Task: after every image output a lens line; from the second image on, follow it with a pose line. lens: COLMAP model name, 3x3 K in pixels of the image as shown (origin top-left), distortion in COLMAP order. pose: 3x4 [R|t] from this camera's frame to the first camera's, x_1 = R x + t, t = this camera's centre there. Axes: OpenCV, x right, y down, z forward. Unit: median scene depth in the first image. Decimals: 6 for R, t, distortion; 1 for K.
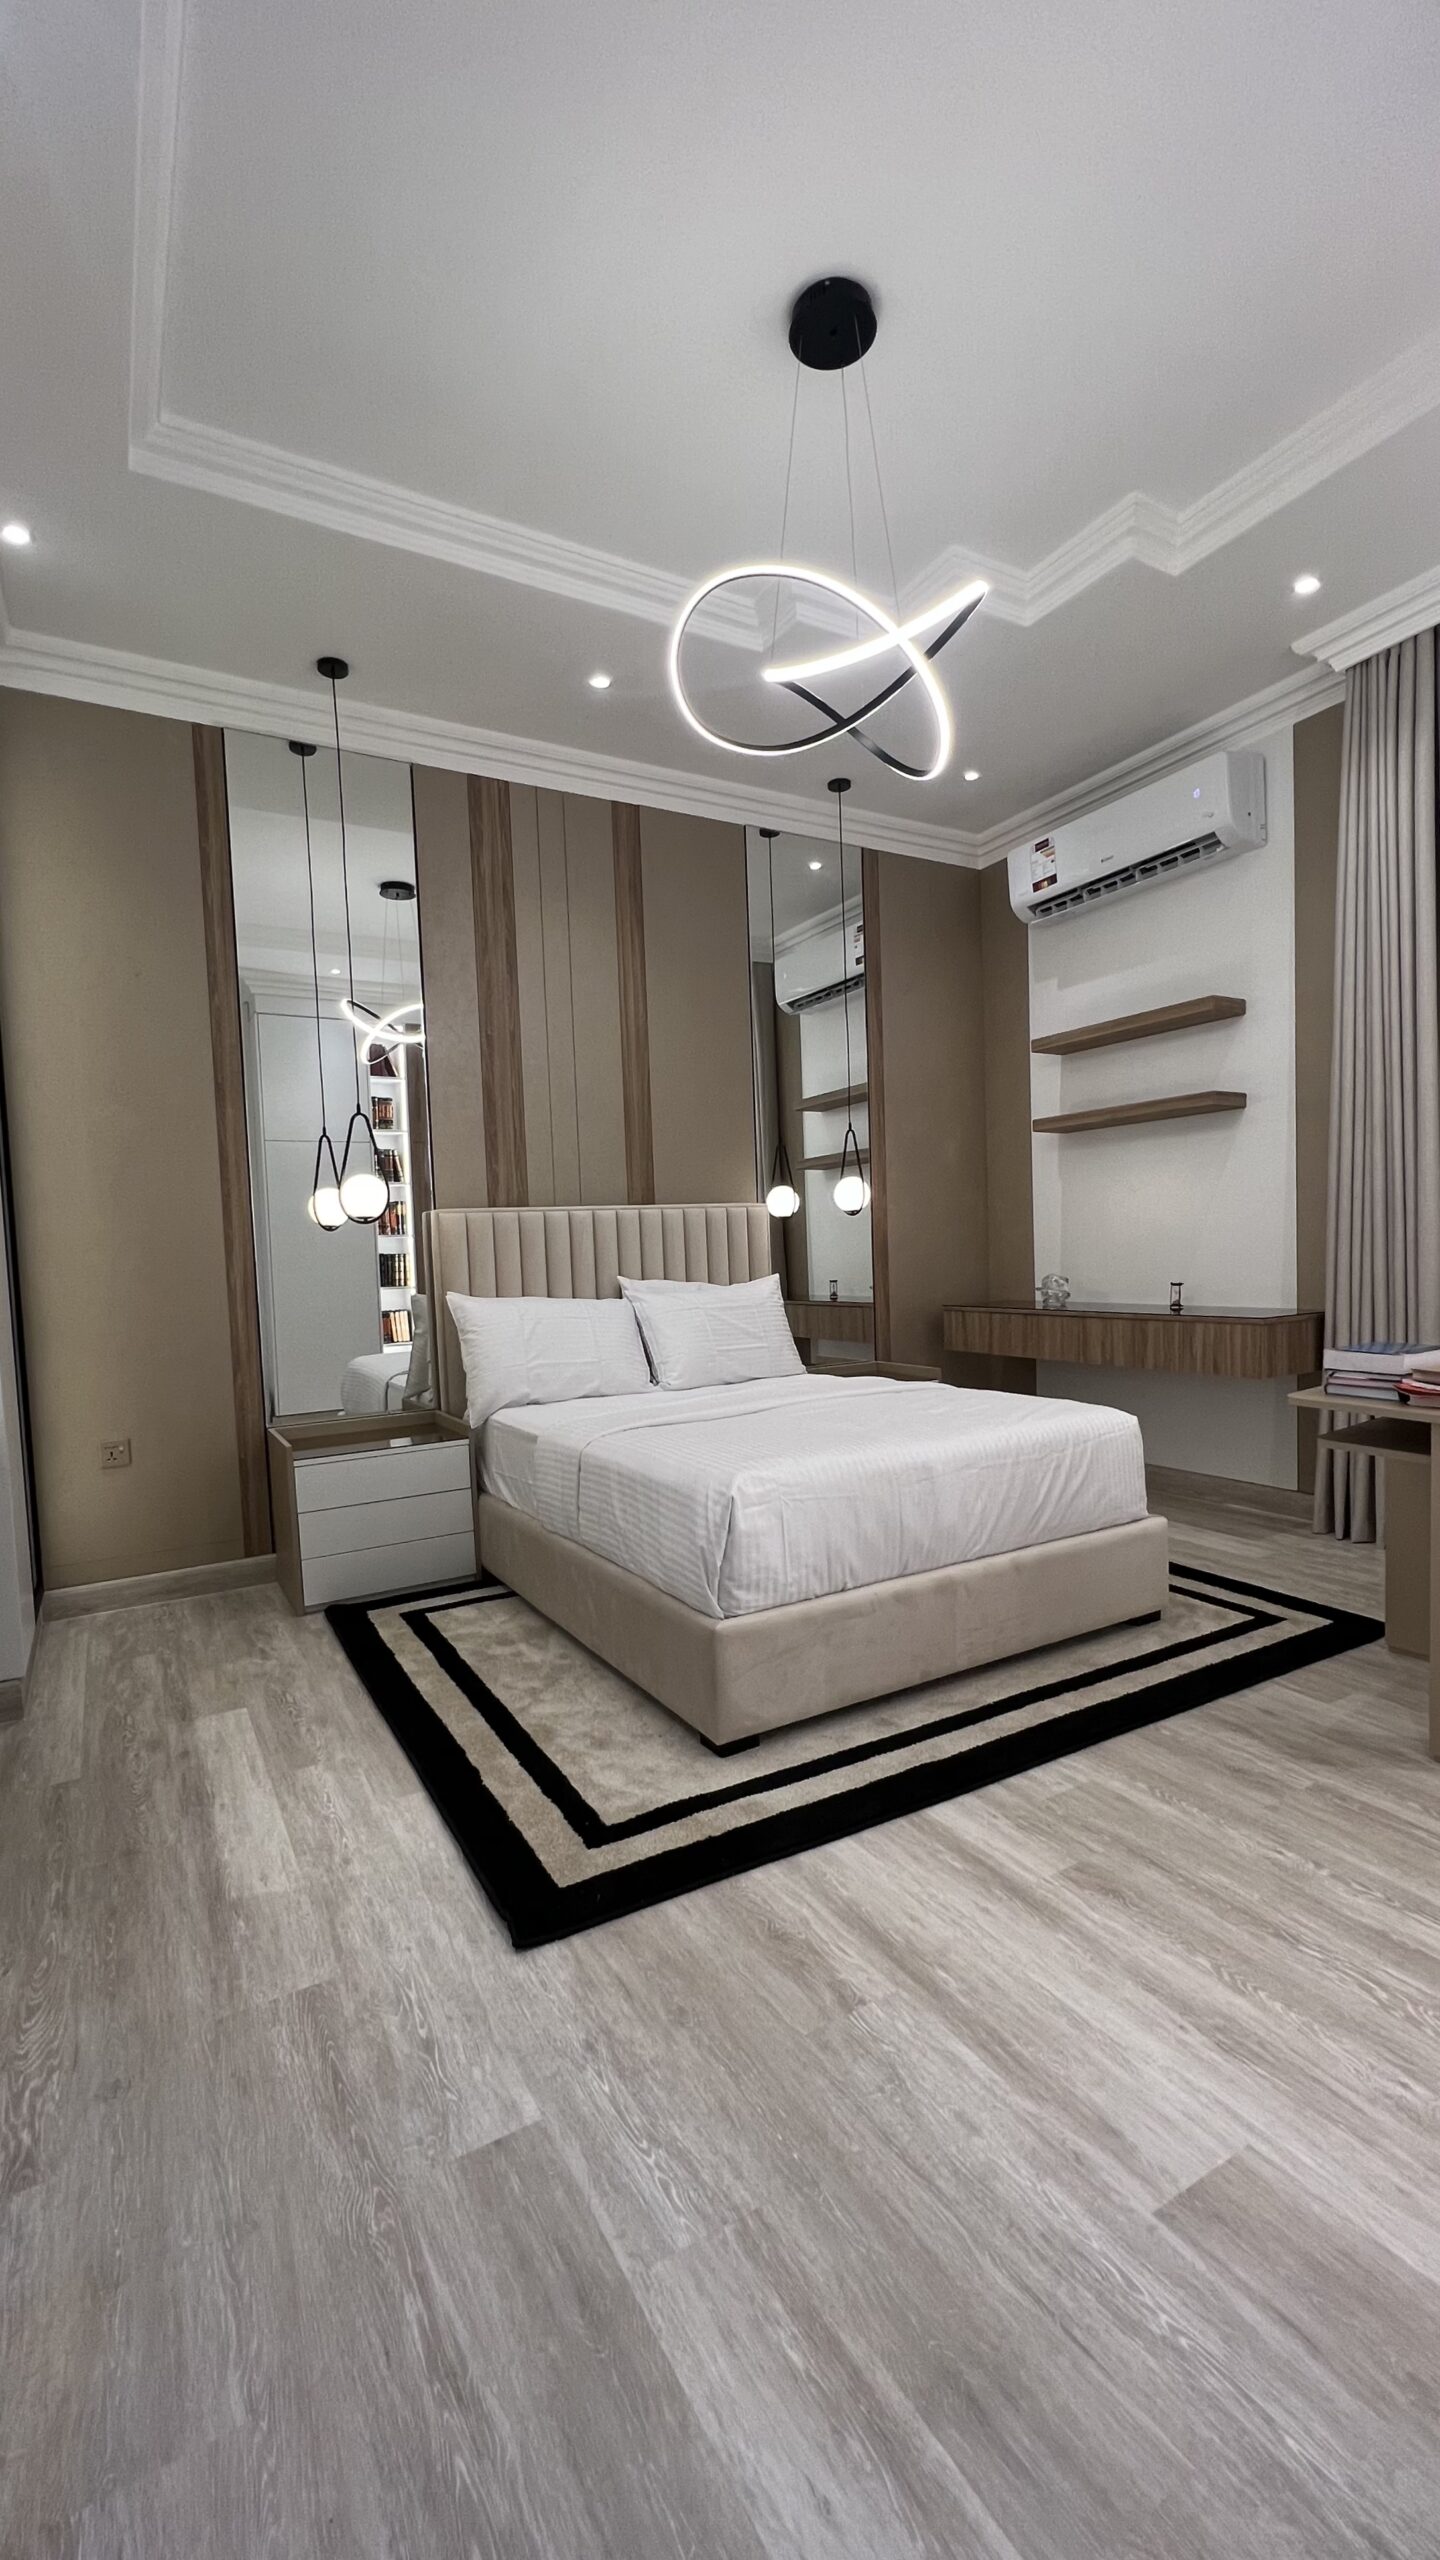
lens RADIAL K [[1066.7, 0, 728.5], [0, 1066.7, 1324.1], [0, 0, 1]] dist [-0.001154, -0.000095]
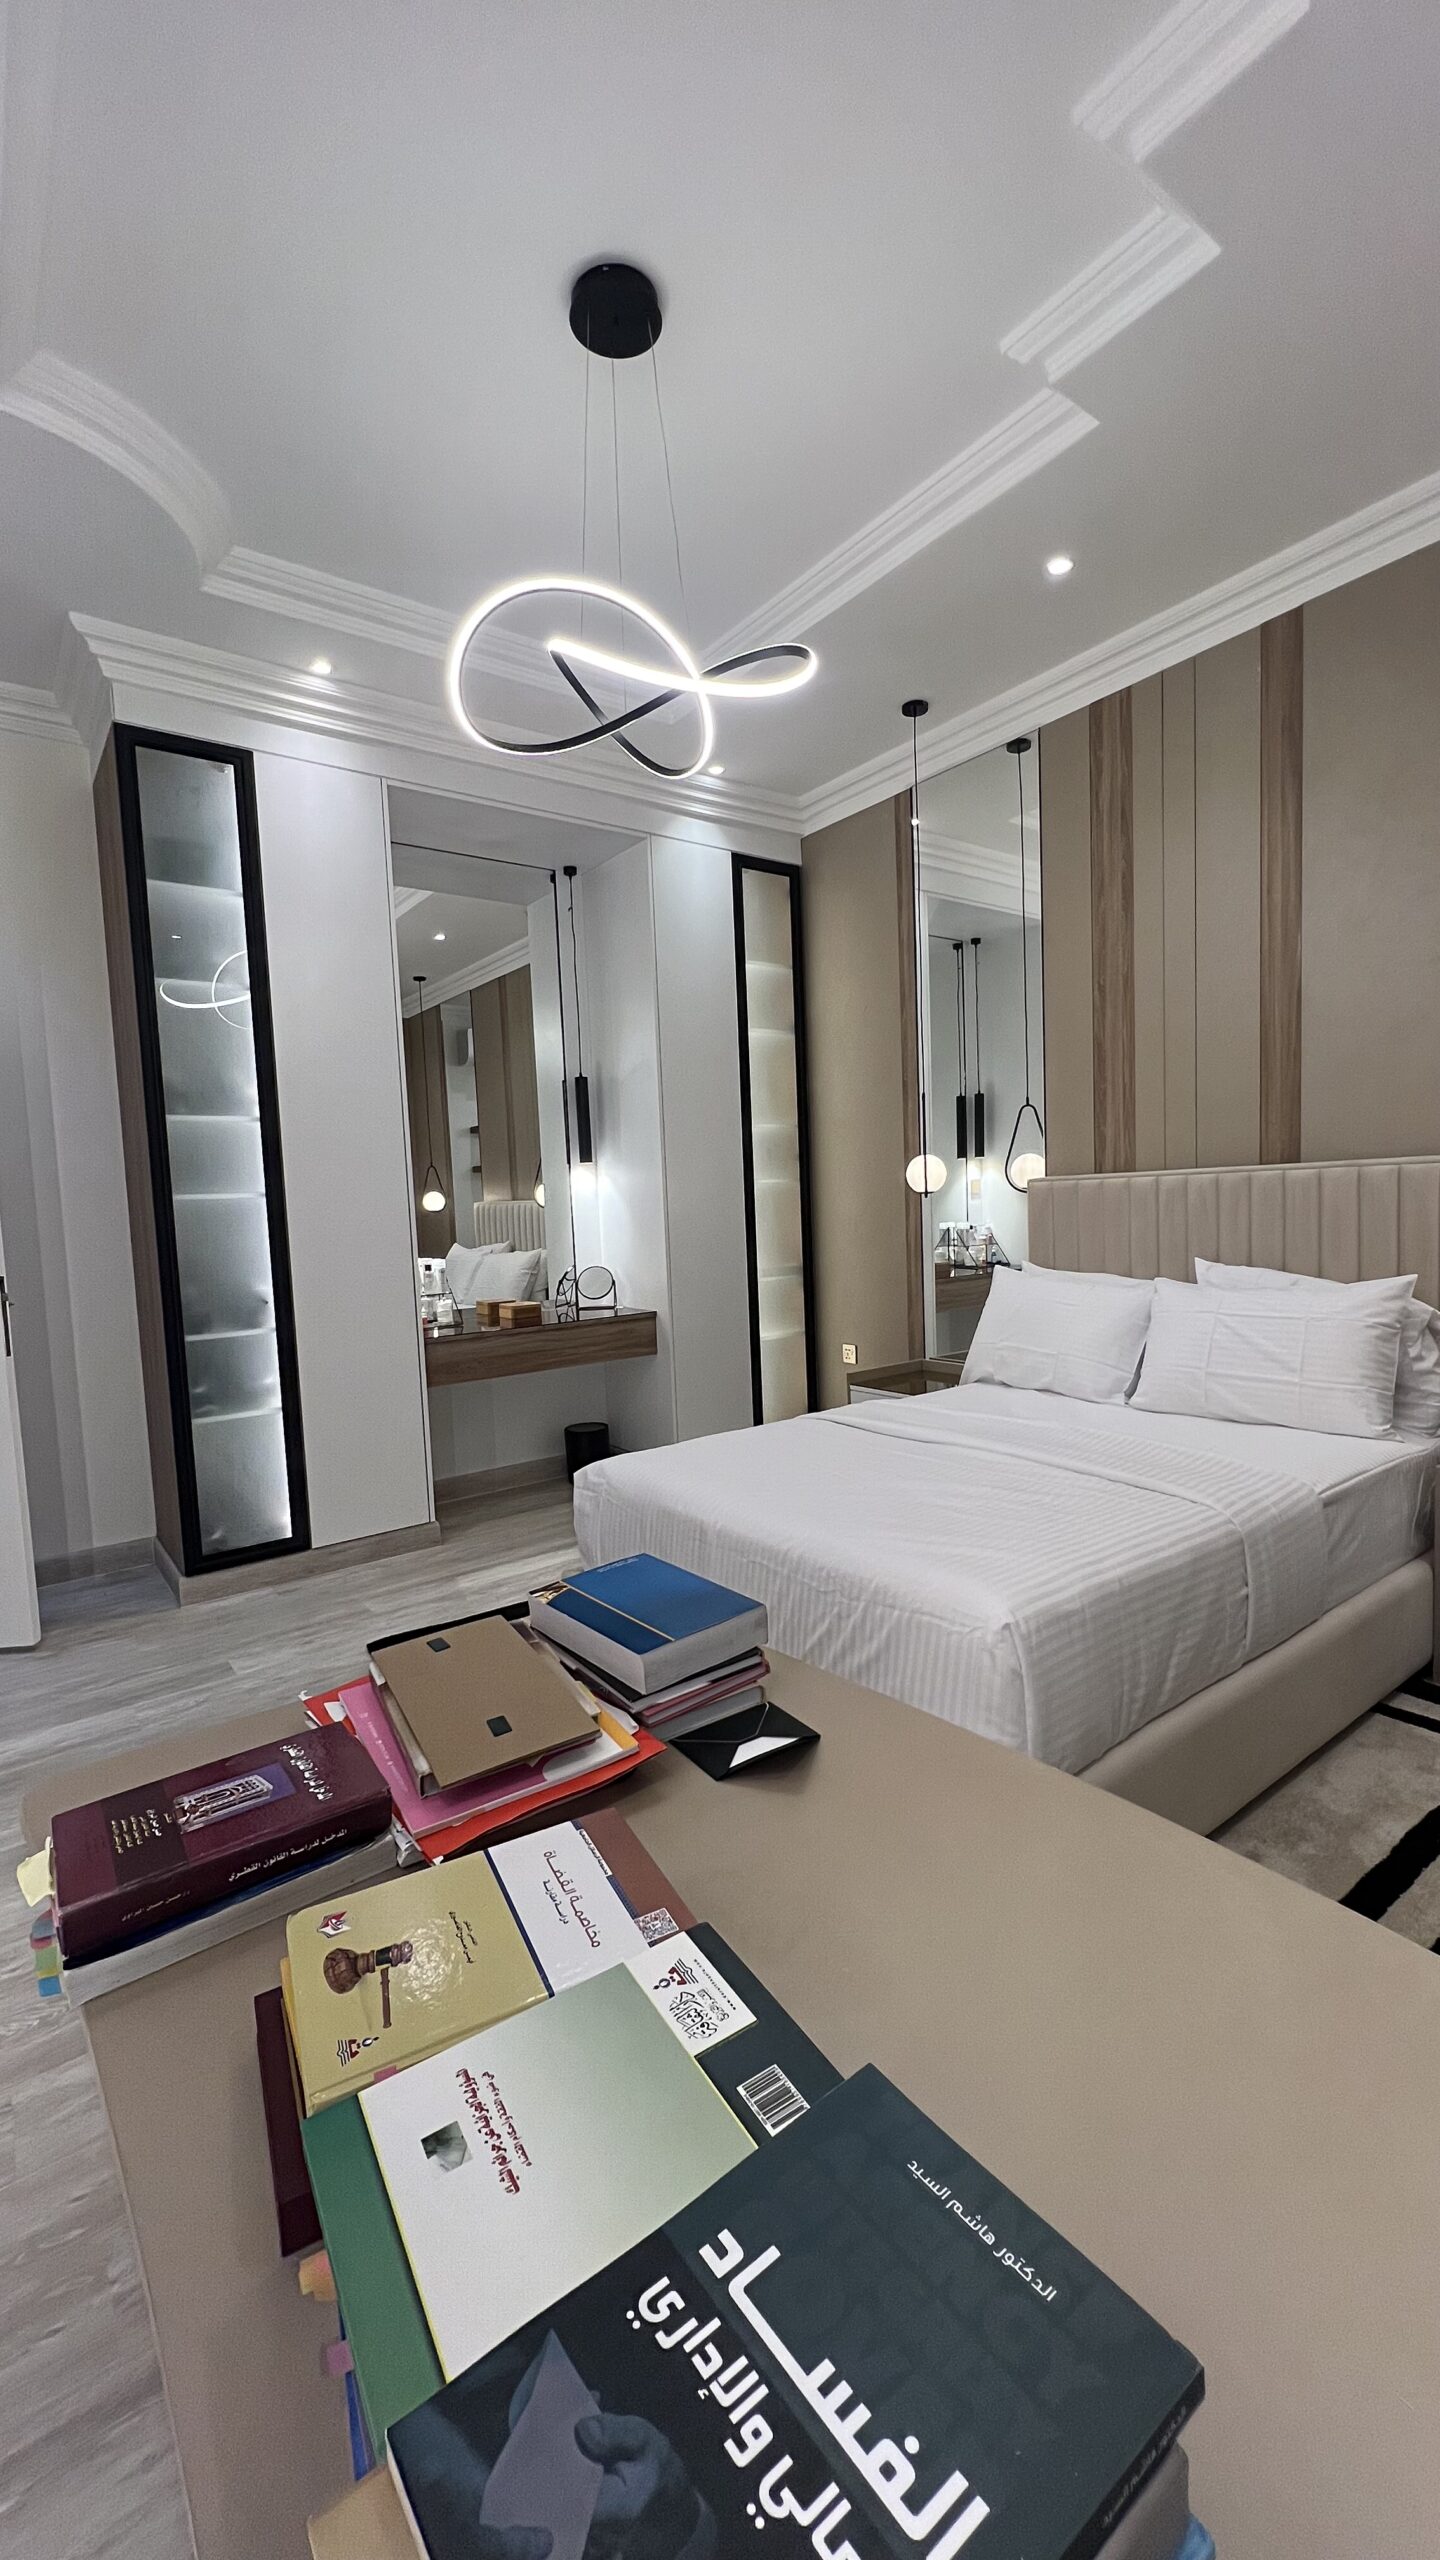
lens RADIAL K [[1023.6, 0, 720.0], [0, 1023.6, 1280.0], [0, 0, 1]] dist [-0.000923, -0.000041]
pose [[0.118184, 0.117810, -0.985978, 0.667866], [-0.029460, 0.992916, 0.115108, -0.115529], [0.992555, 0.015443, 0.120818, 0.597073]]
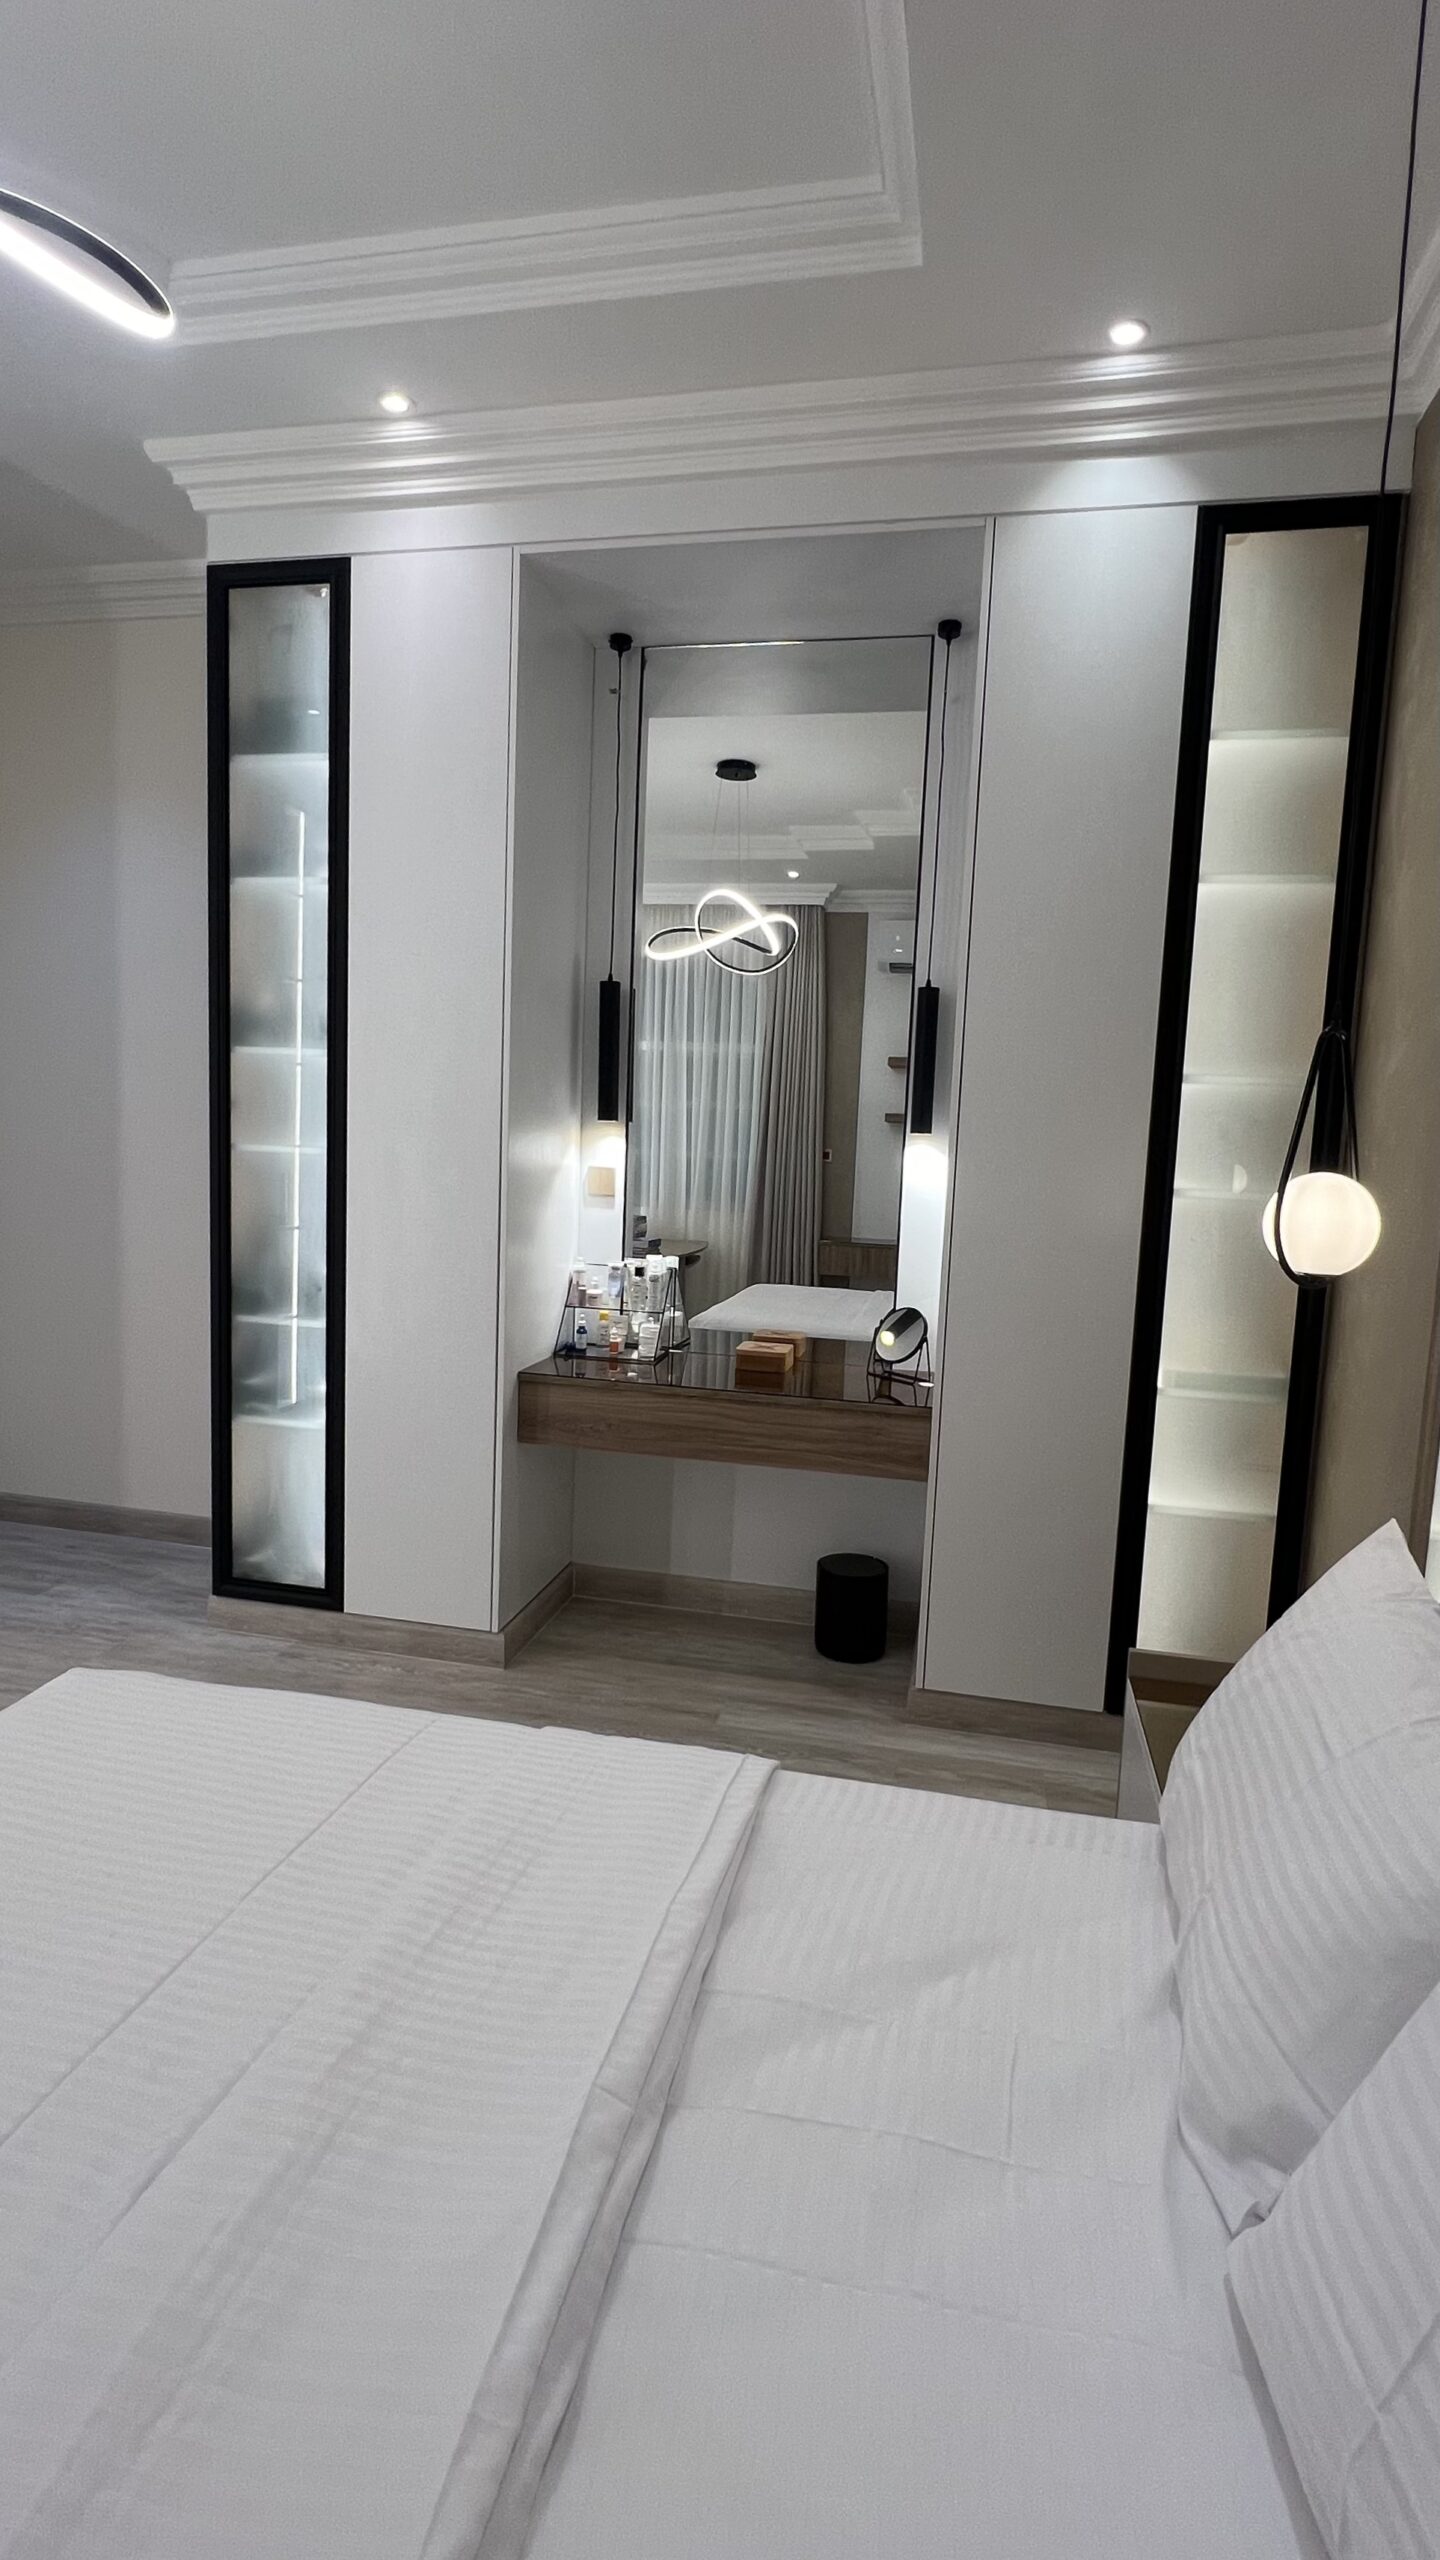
lens RADIAL K [[1199.7, 0, 720.0], [0, 1199.7, 1280.0], [0, 0, 1]] dist [0.001300, 0.000121]
pose [[-0.666899, 0.095010, -0.739066, 0.164944], [-0.063681, 0.980942, 0.183567, -0.154554], [0.742422, 0.169486, -0.648140, 1.042368]]
